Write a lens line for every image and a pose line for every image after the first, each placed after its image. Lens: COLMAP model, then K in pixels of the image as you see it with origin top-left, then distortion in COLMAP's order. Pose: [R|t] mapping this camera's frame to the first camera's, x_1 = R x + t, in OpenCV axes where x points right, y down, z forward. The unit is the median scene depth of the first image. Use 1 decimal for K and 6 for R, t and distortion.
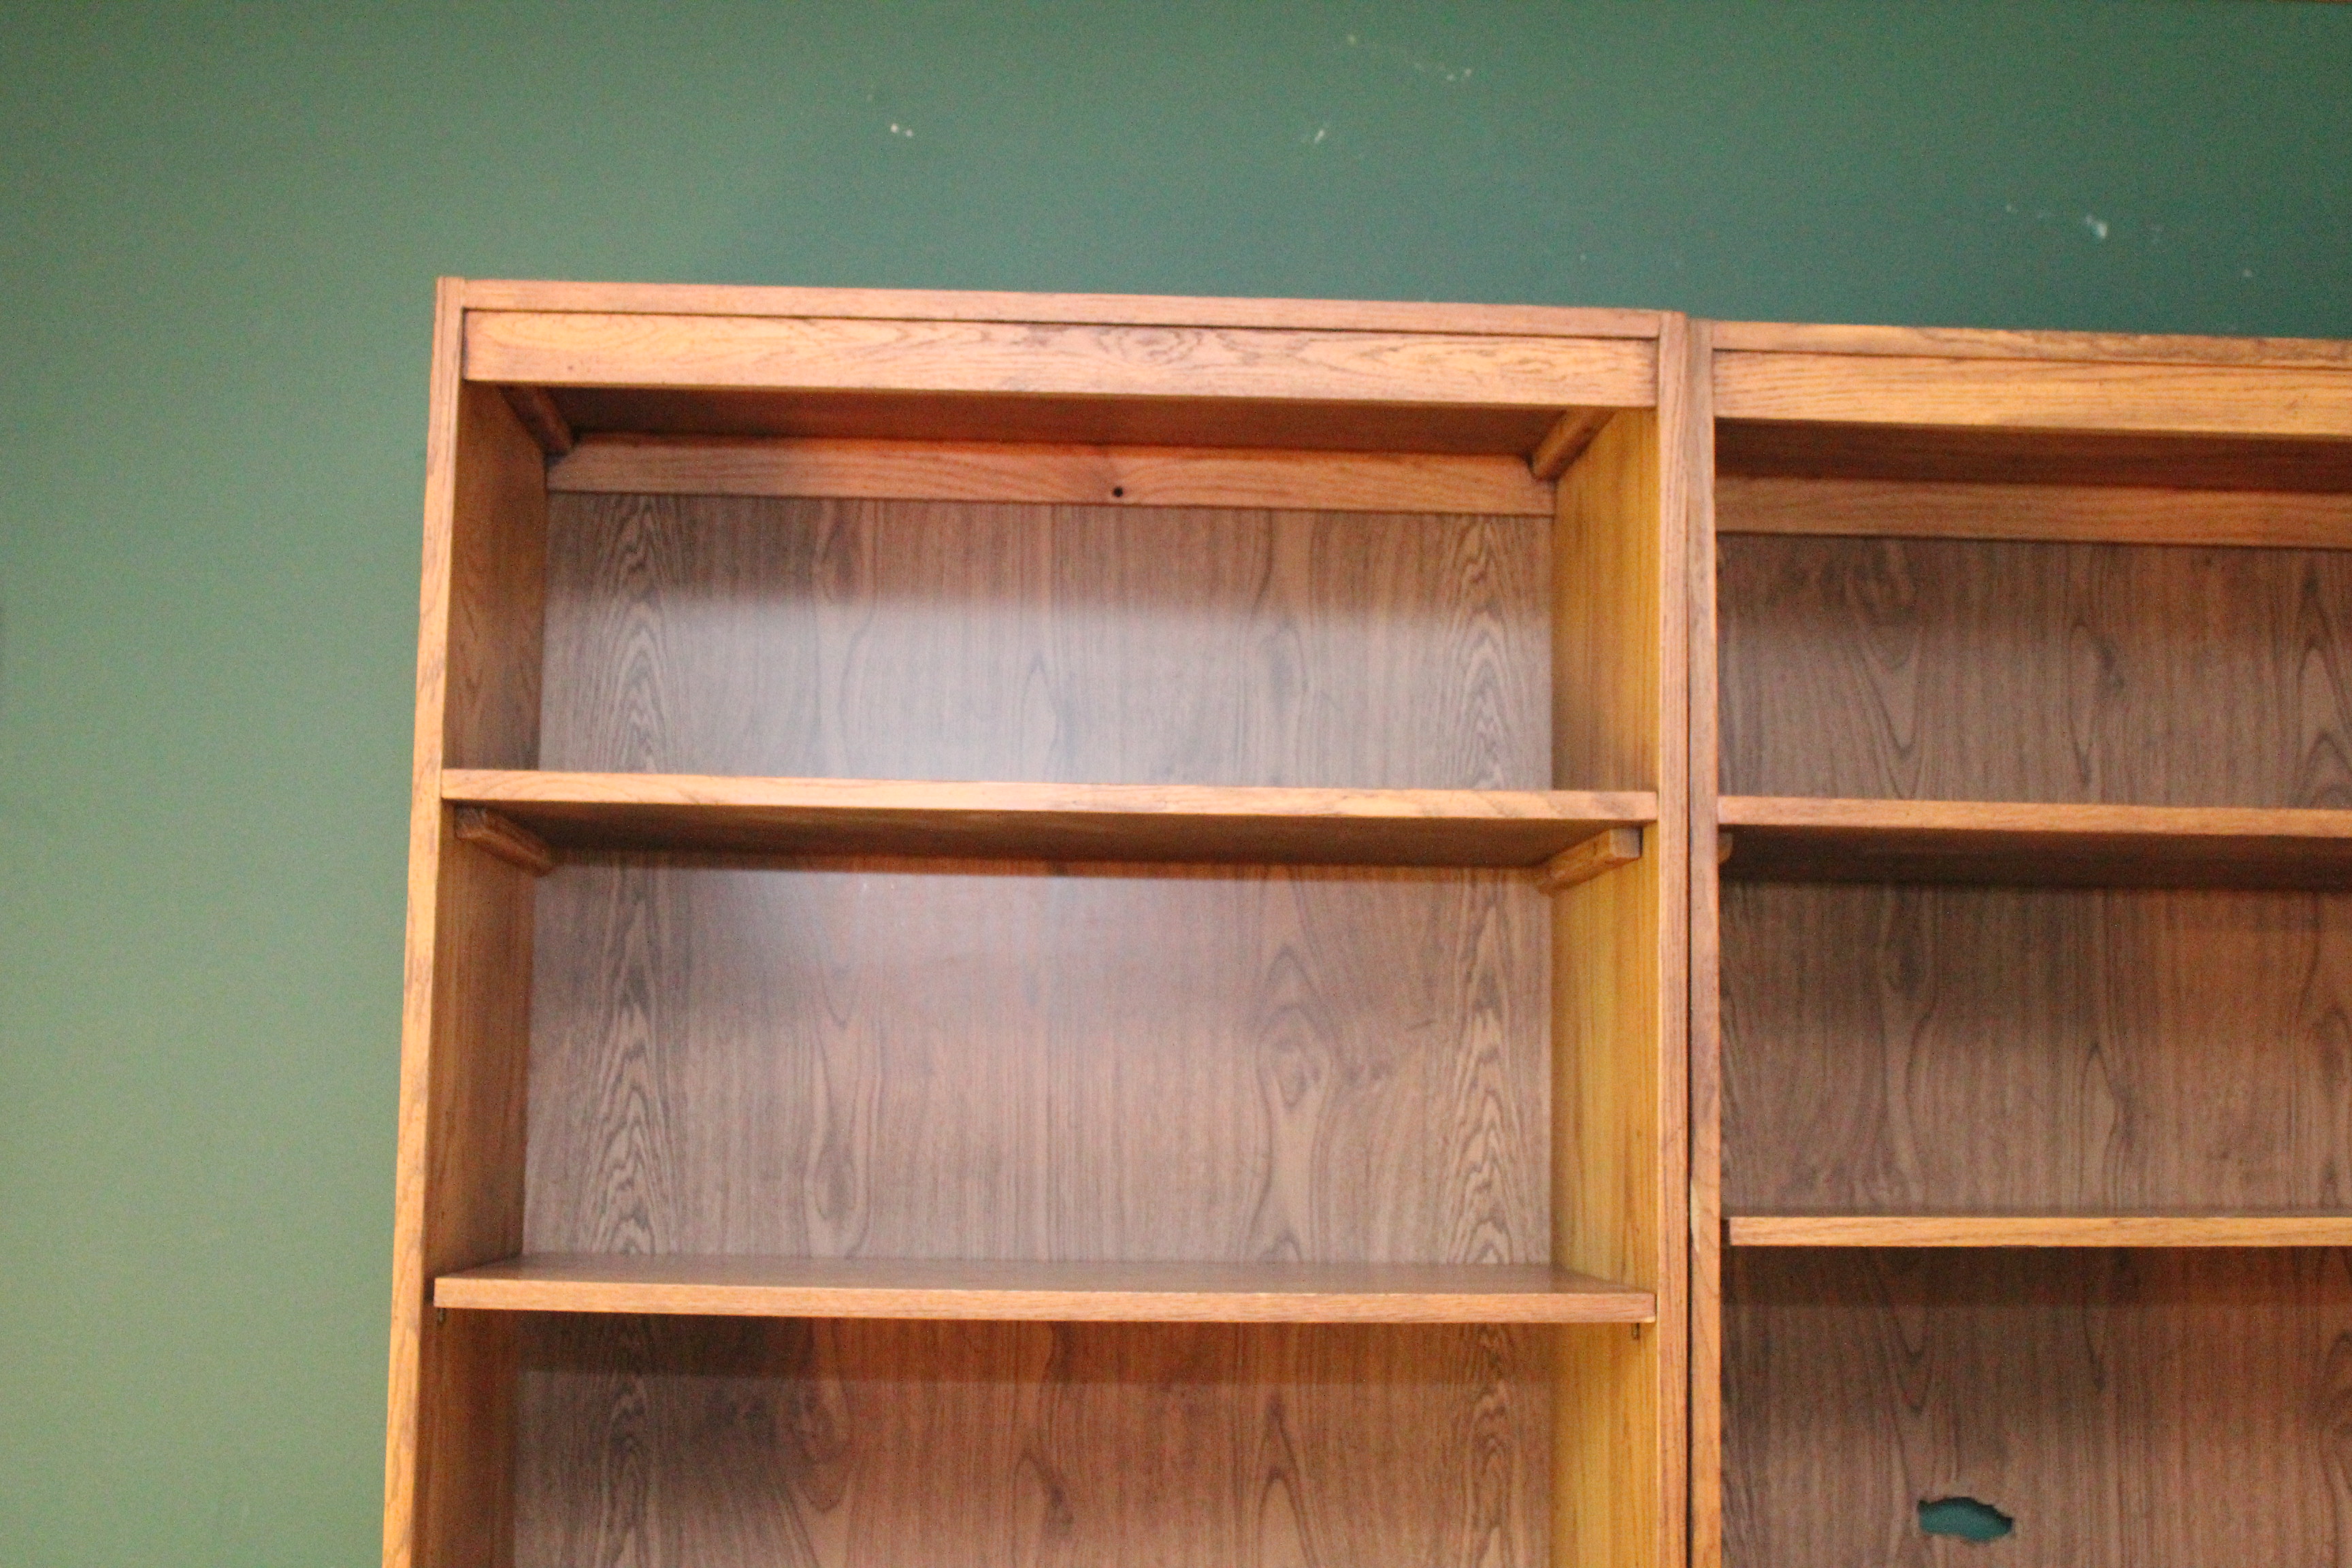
lens RADIAL K [[3163.5, 0, 1169.0], [0, 3163.5, 744.5], [0, 0, 1]] dist [-0.066212, 0.103157]
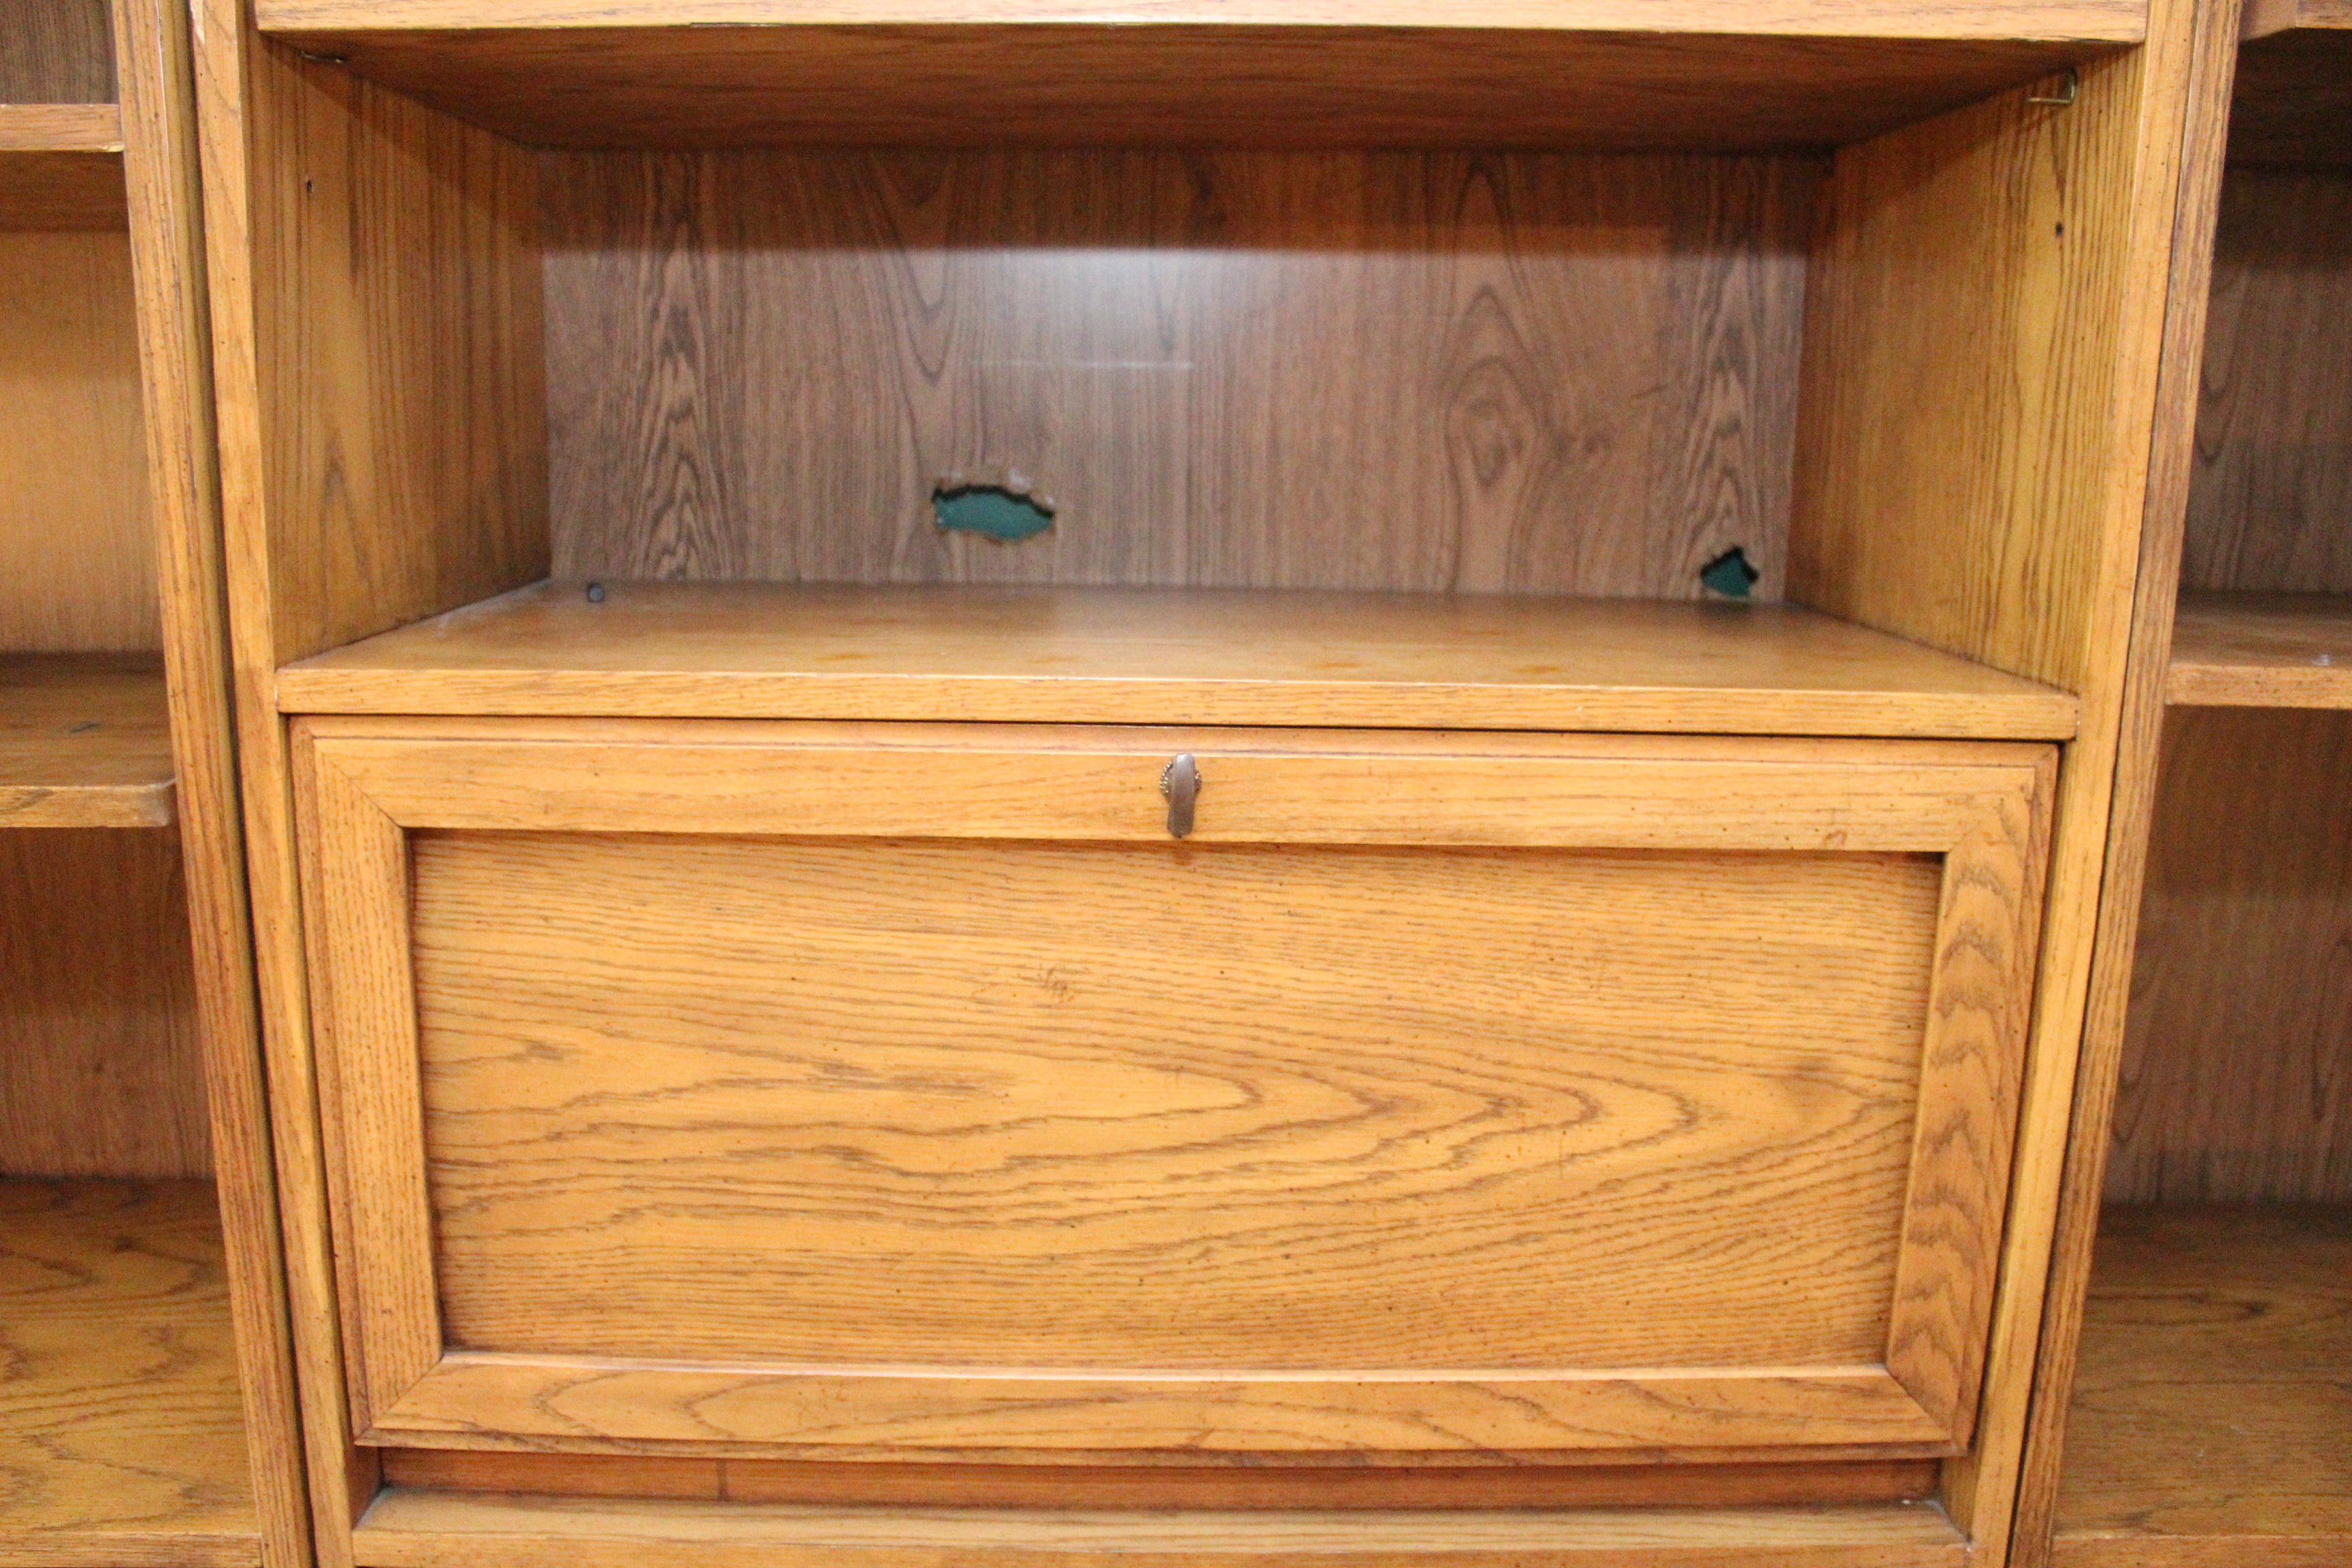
lens RADIAL K [[1935.4, 0, 1169.7], [0, 1935.4, 786.5], [0, 0, 1]] dist [-0.171272, 0.155895]
pose [[0.999630, 0.007676, -0.026101, 0.312435], [0.001143, 0.946674, 0.322192, 0.153935], [0.027182, -0.322102, 0.946315, 0.510494]]
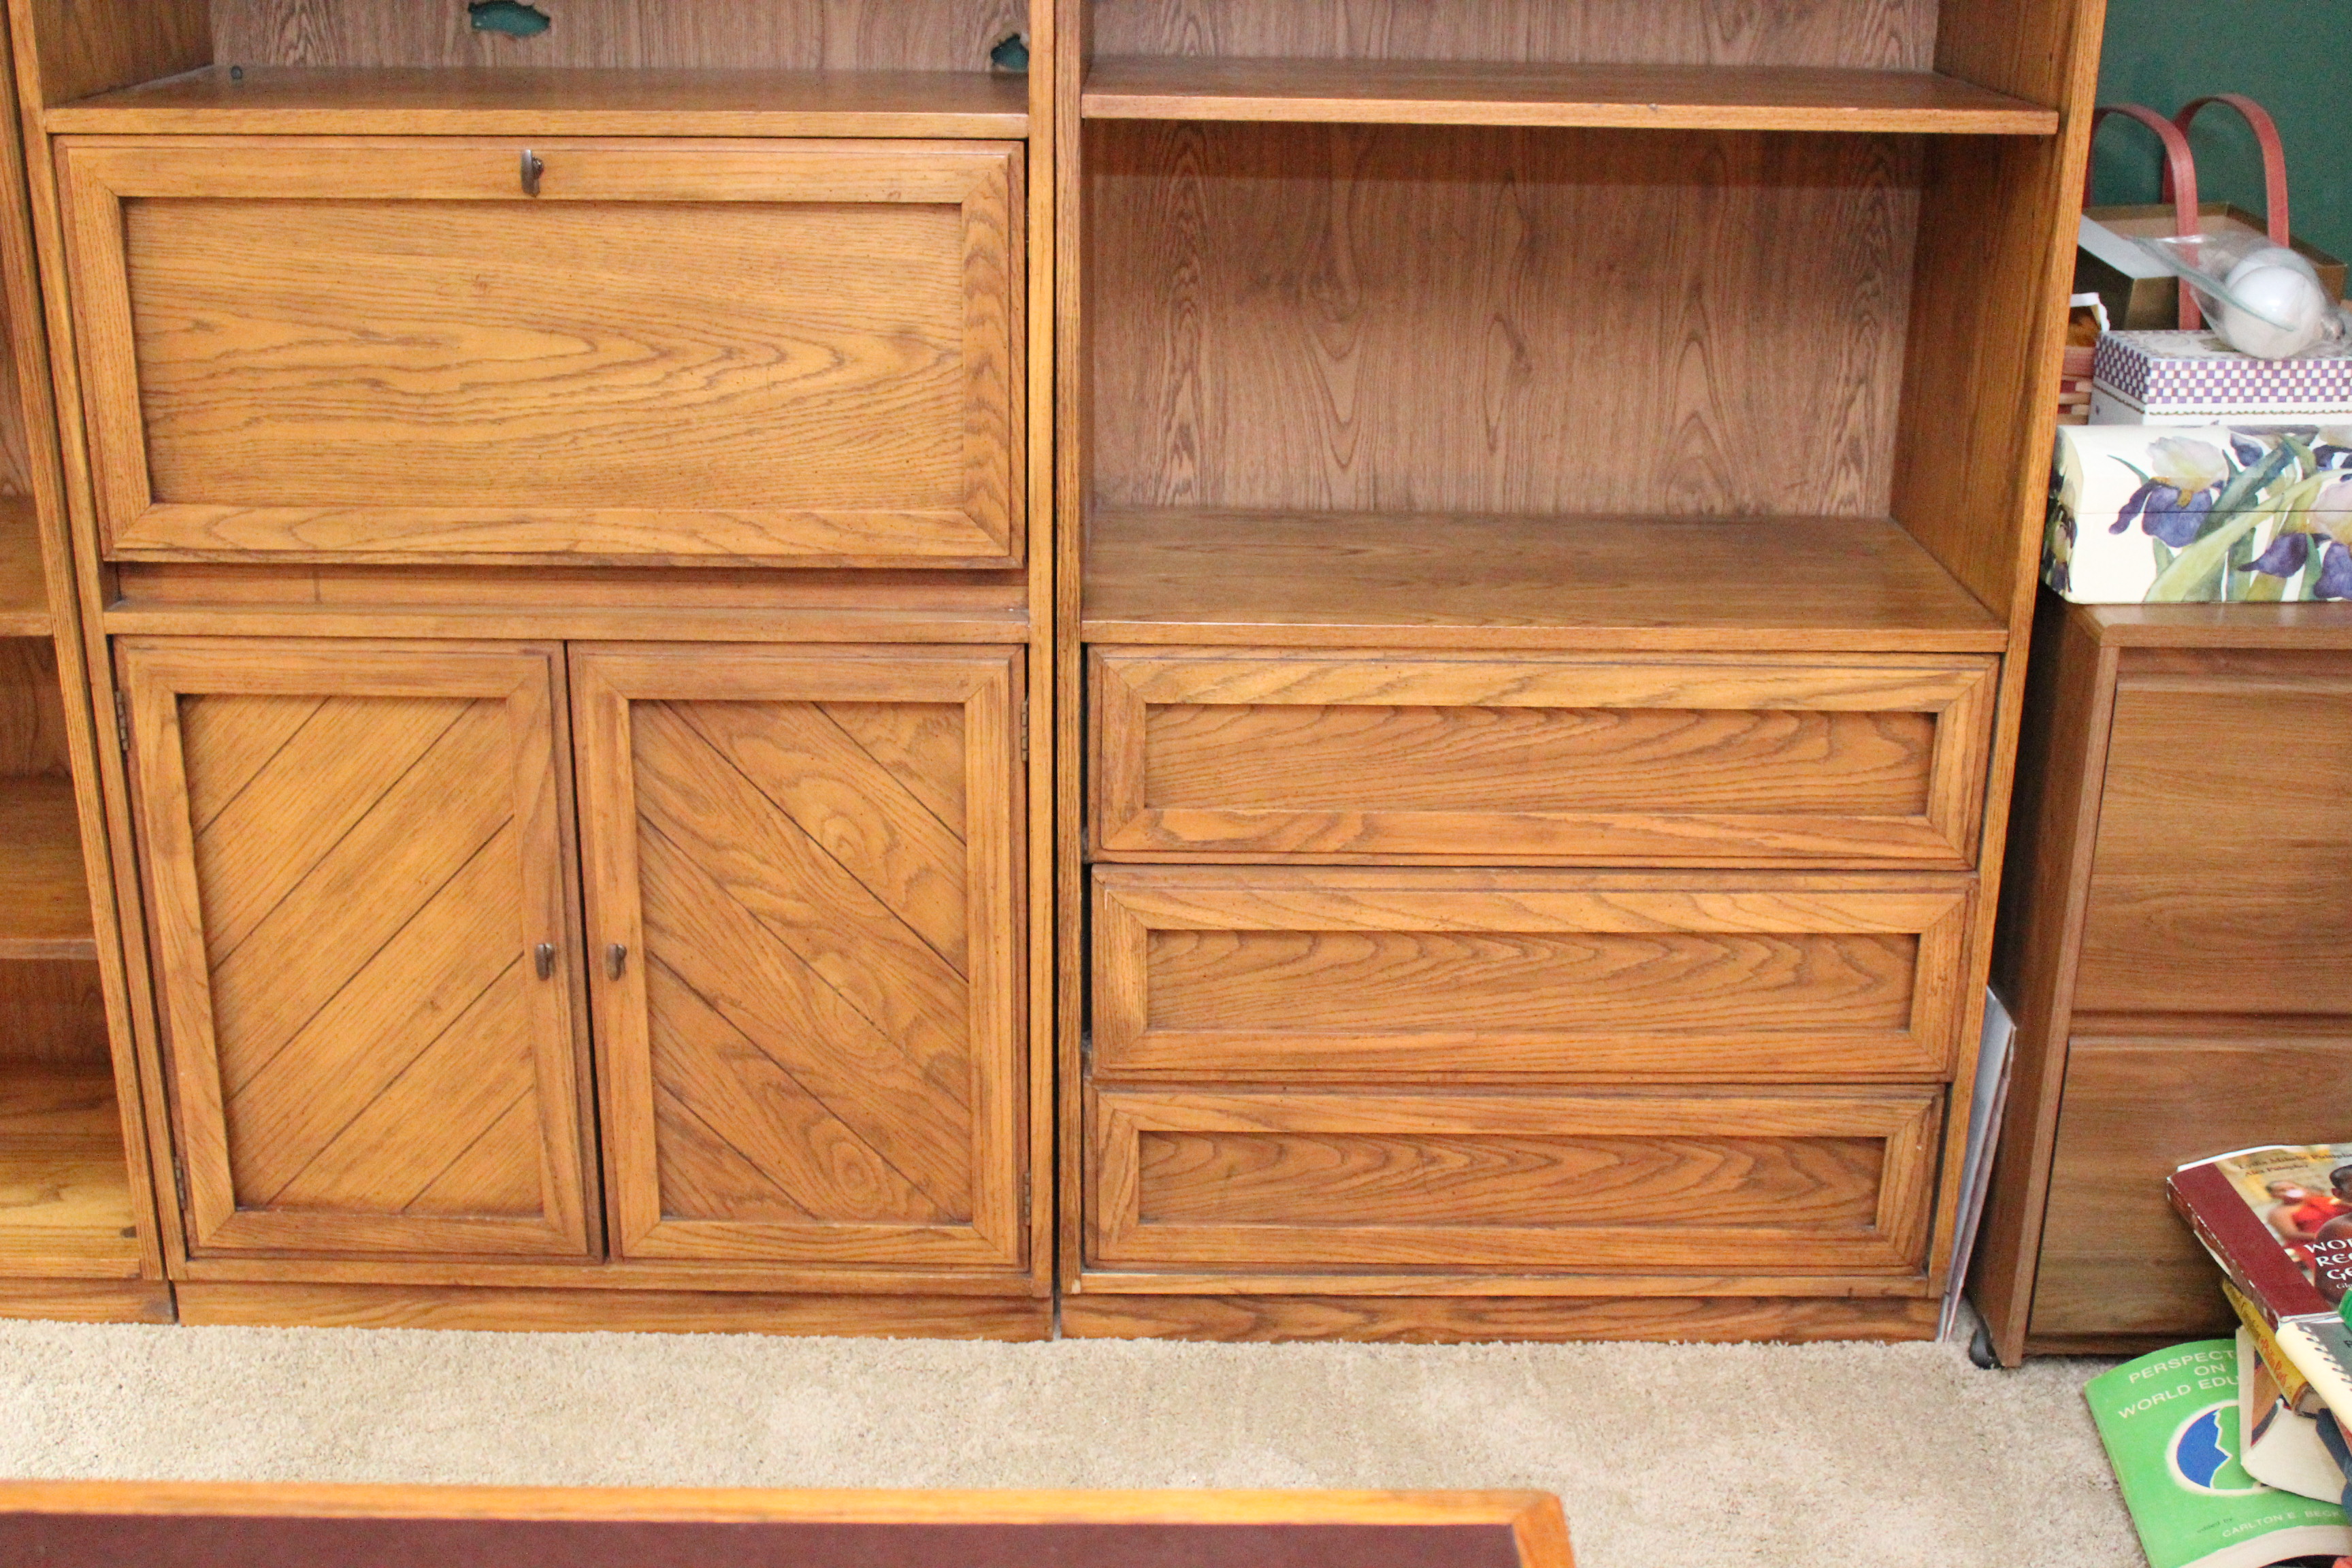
lens RADIAL K [[2704.3, 0, 1170.3], [0, 2704.3, 790.8], [0, 0, 1]] dist [-0.108254, 0.159459]
pose [[0.999035, 0.011546, -0.042388, 0.552718], [0.008938, 0.891256, 0.453413, 0.049088], [0.043014, -0.453354, 0.890292, -0.031767]]
